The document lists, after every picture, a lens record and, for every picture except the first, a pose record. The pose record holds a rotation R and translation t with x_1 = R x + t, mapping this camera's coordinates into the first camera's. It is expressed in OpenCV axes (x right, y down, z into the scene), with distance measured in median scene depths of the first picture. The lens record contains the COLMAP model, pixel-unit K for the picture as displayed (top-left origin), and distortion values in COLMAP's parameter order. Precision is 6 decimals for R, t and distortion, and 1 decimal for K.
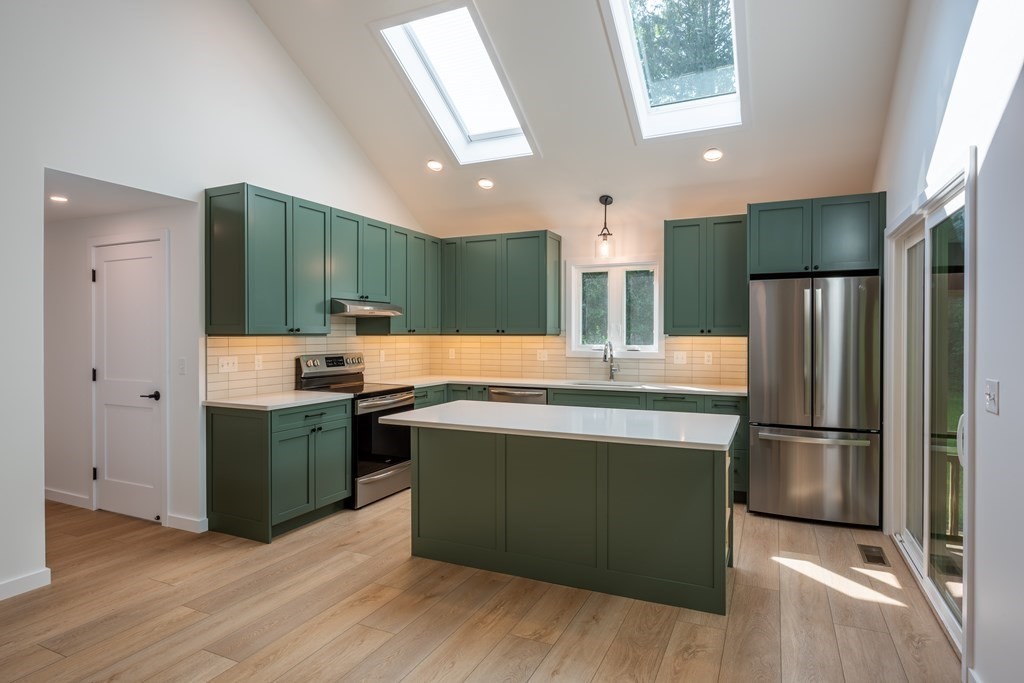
lens RADIAL K [[562.3, 0, 515.9], [0, 562.3, 339.0], [0, 0, 1]] dist [0.001476, -0.002216]
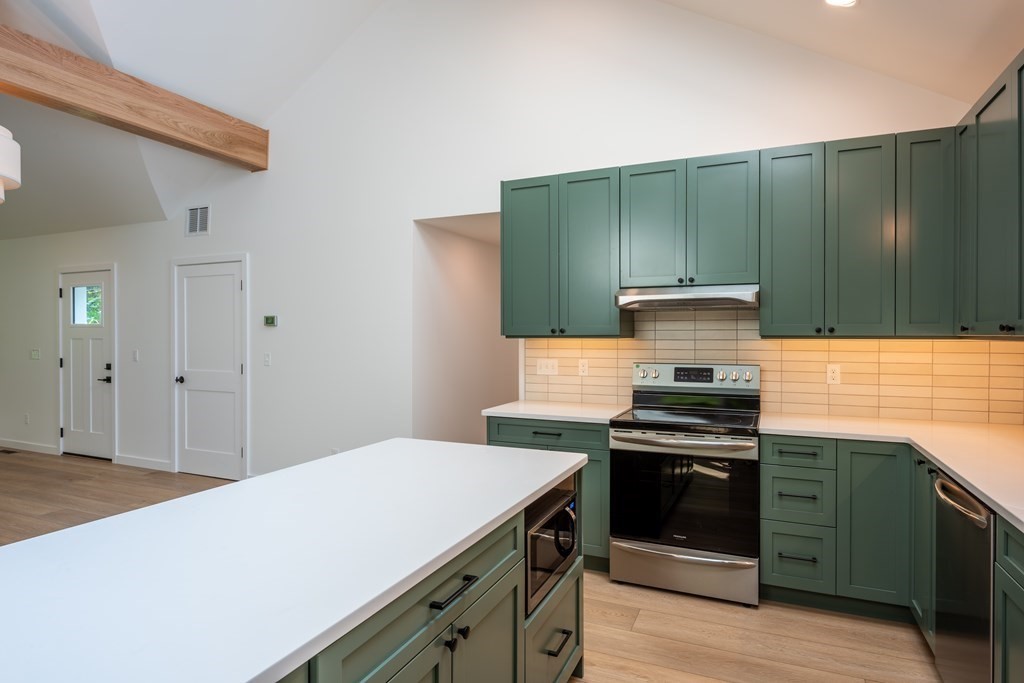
lens RADIAL K [[562.3, 0, 517.7], [0, 562.3, 338.9], [0, 0, 1]] dist [0.001476, -0.002216]
pose [[0.022790, 0.006562, -0.999719, 0.396254], [-0.009472, 0.999935, 0.006347, -0.007579], [0.999695, 0.009325, 0.022851, 0.795845]]
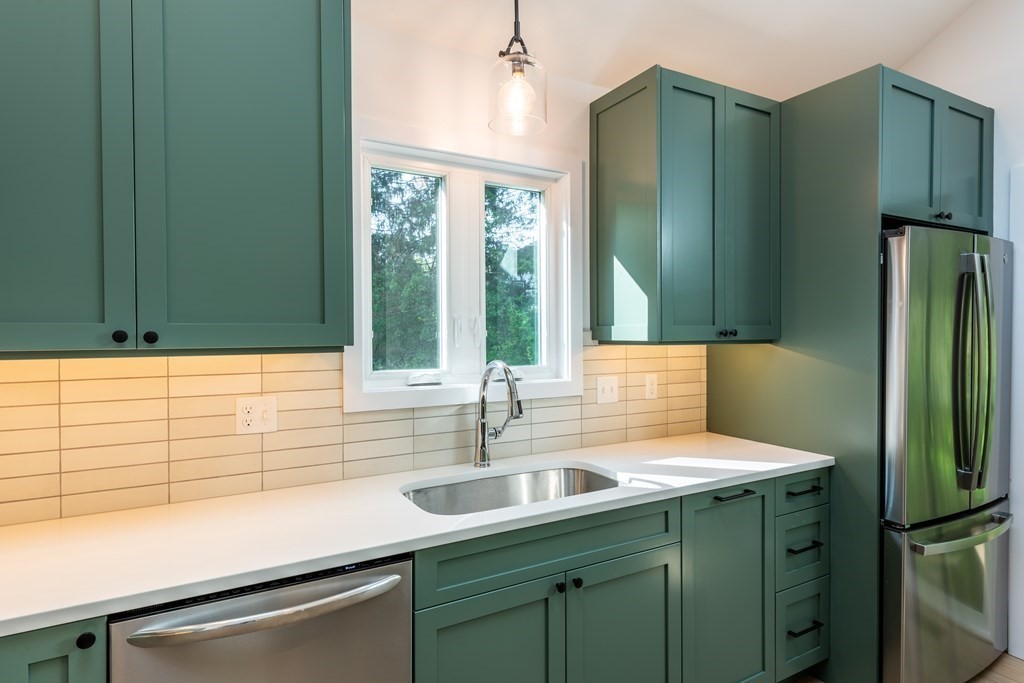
lens RADIAL K [[562.3, 0, 514.7], [0, 562.3, 336.3], [0, 0, 1]] dist [0.001476, -0.002216]
pose [[0.579496, -0.012189, 0.814884, -0.127296], [0.010932, 0.999914, 0.007183, -0.014543], [-0.814902, 0.004746, 0.579580, 0.785681]]
